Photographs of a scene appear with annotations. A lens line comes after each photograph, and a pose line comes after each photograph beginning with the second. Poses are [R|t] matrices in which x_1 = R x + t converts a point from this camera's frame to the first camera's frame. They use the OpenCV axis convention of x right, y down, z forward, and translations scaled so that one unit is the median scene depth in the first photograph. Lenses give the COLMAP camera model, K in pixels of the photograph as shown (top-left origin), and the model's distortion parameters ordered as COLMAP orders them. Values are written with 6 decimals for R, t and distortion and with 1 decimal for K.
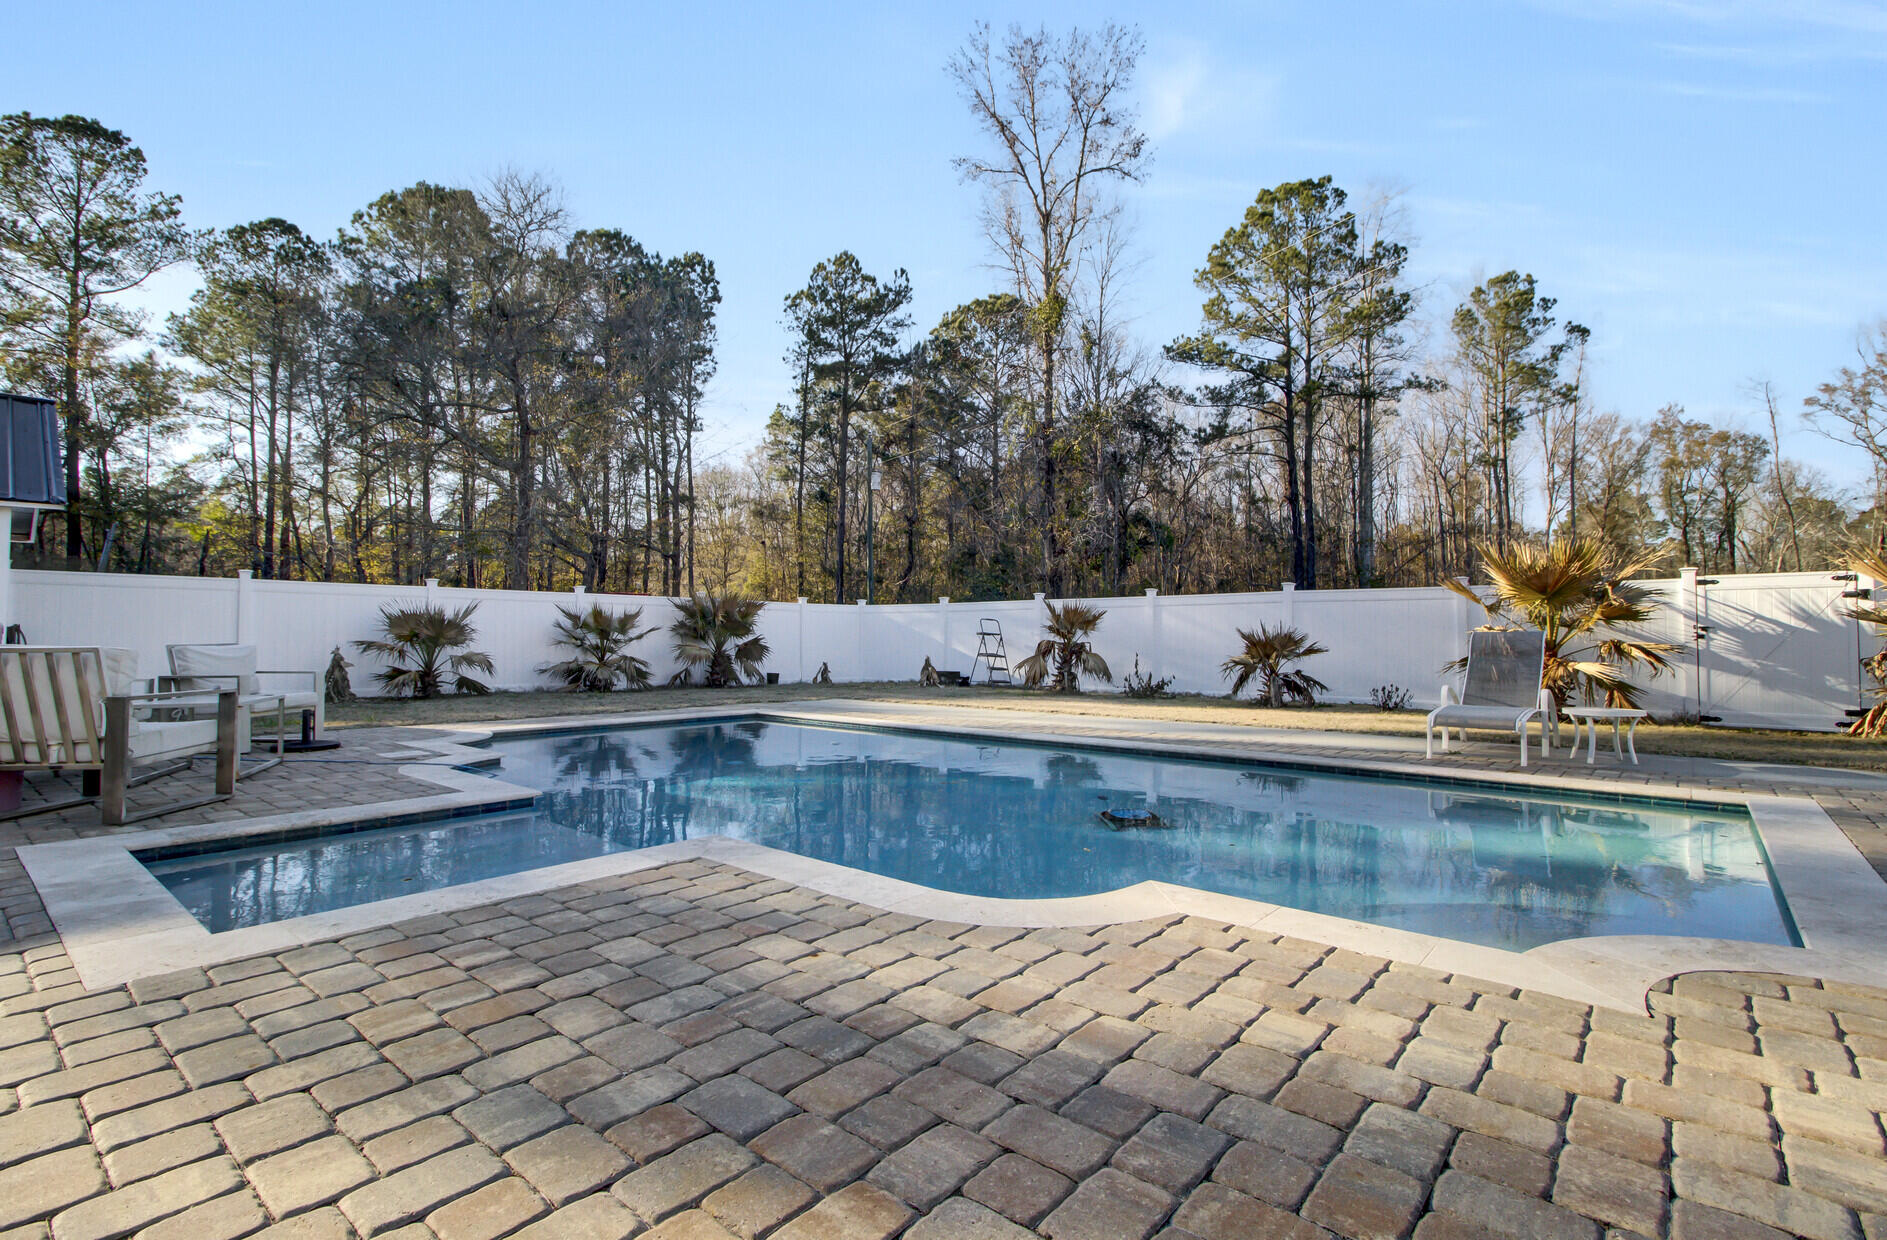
lens RADIAL K [[859.5, 0, 943.5], [0, 859.5, 620.0], [0, 0, 1]] dist [-0.000528, 0.001309]
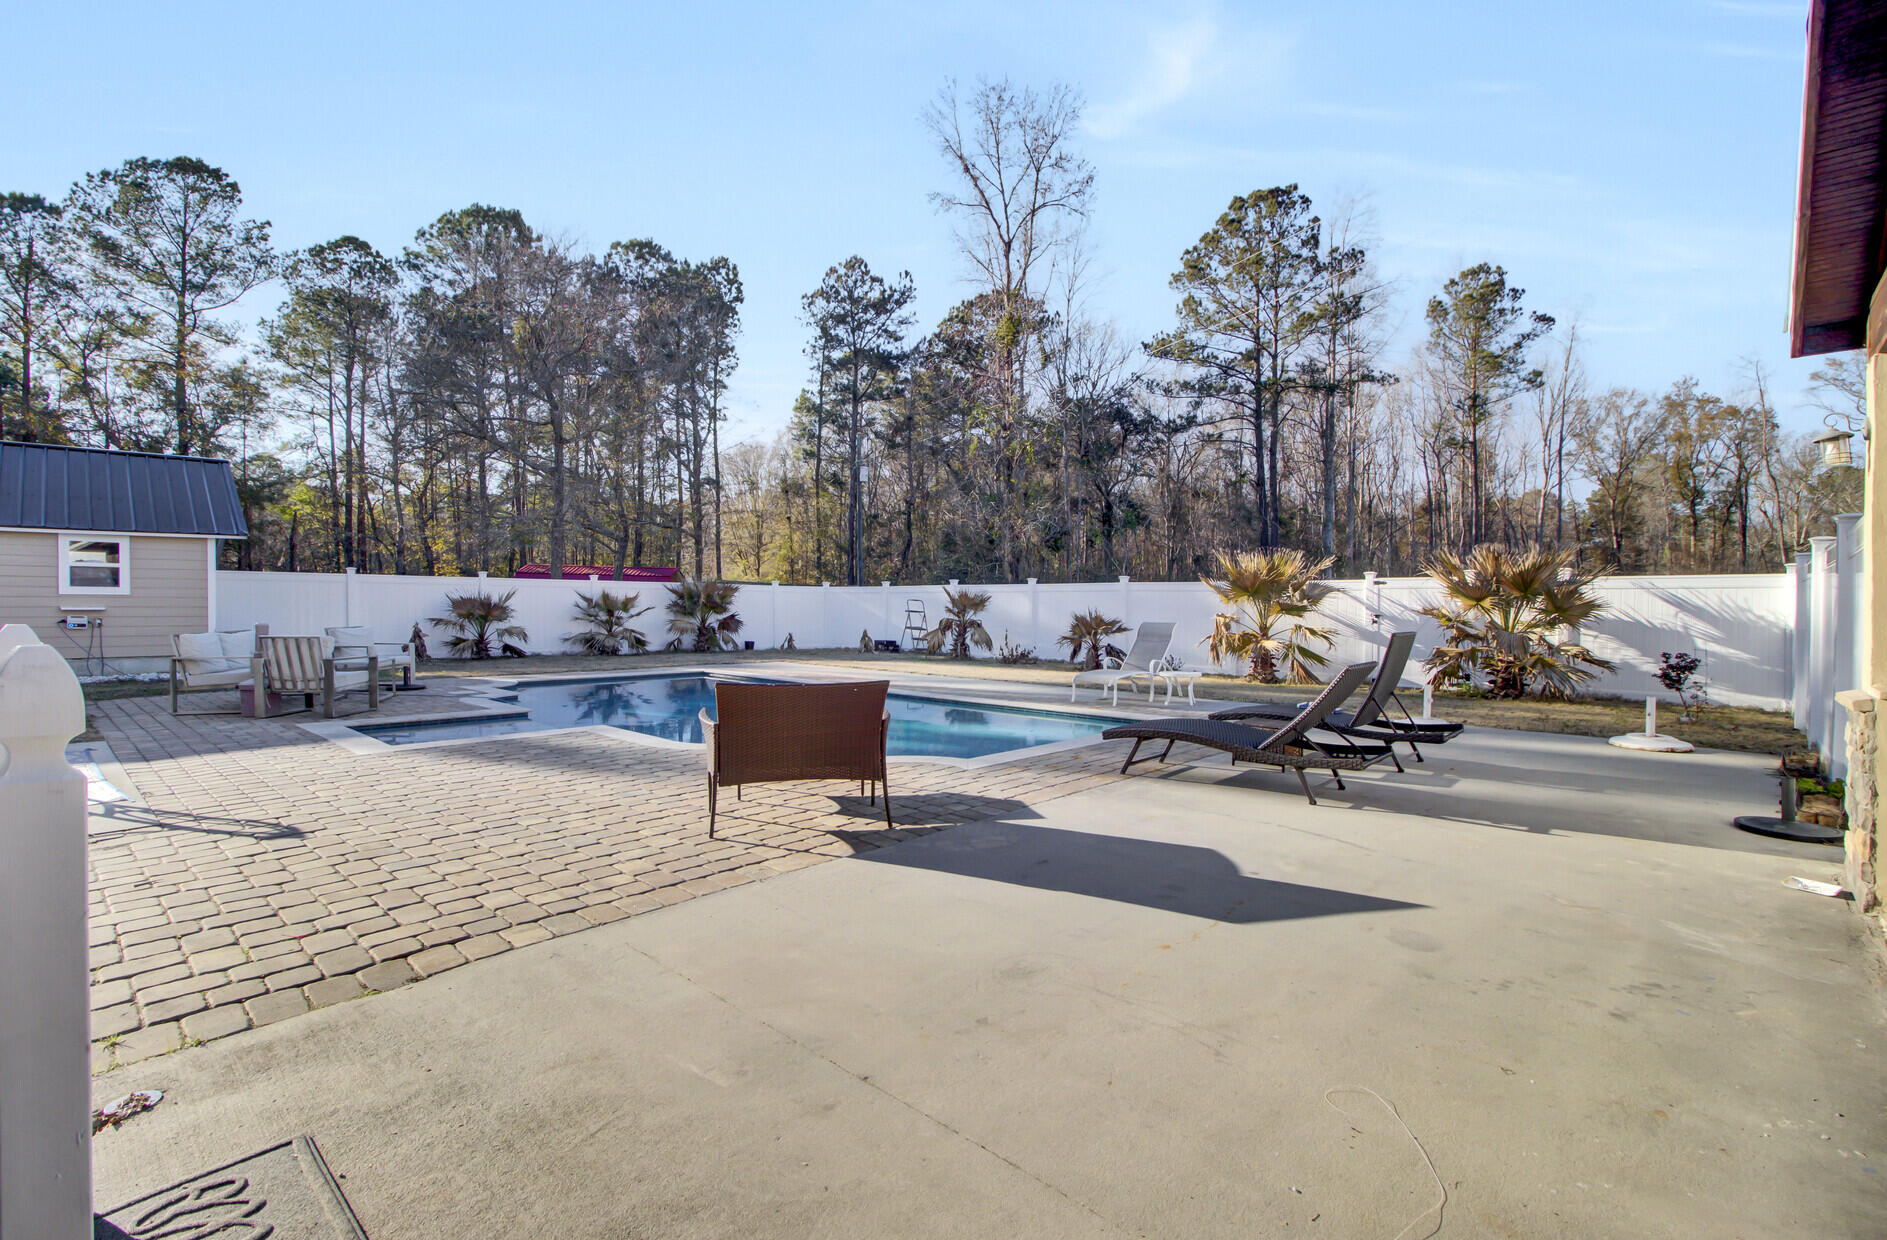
lens RADIAL K [[857.6, 0, 965.8], [0, 857.6, 605.0], [0, 0, 1]] dist [0.000418, -0.001393]
pose [[0.999470, 0.003317, -0.032392, 0.072799], [-0.002533, 0.999704, 0.024205, -0.010483], [0.032462, -0.024110, 0.999182, -0.113812]]
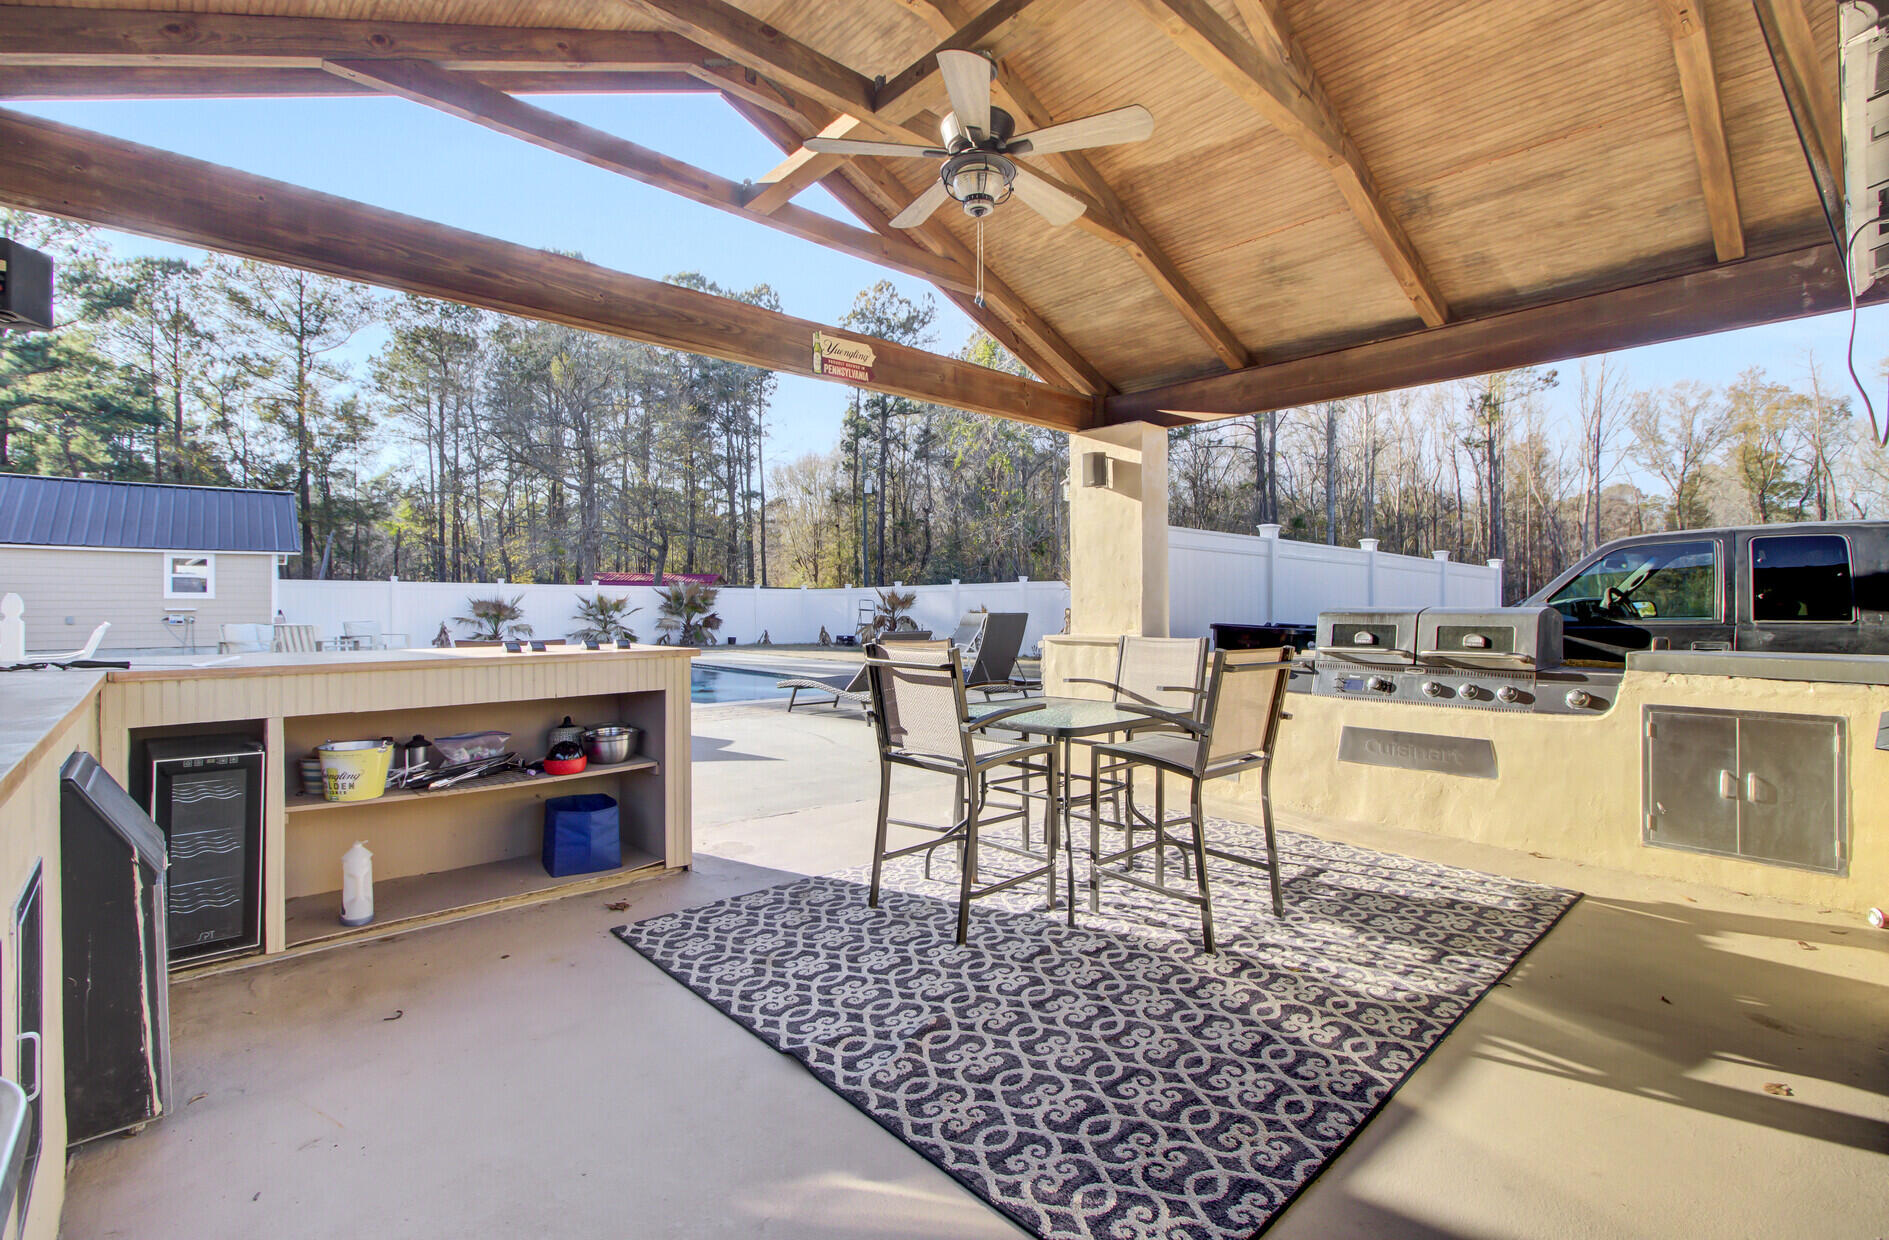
lens RADIAL K [[857.9, 0, 981.5], [0, 857.9, 629.2], [0, 0, 1]] dist [0.000098, 0.000333]
pose [[0.991618, 0.002235, -0.129184, 0.187364], [0.004248, 0.998746, 0.049887, -0.010639], [0.129133, -0.050018, 0.990365, -0.182001]]
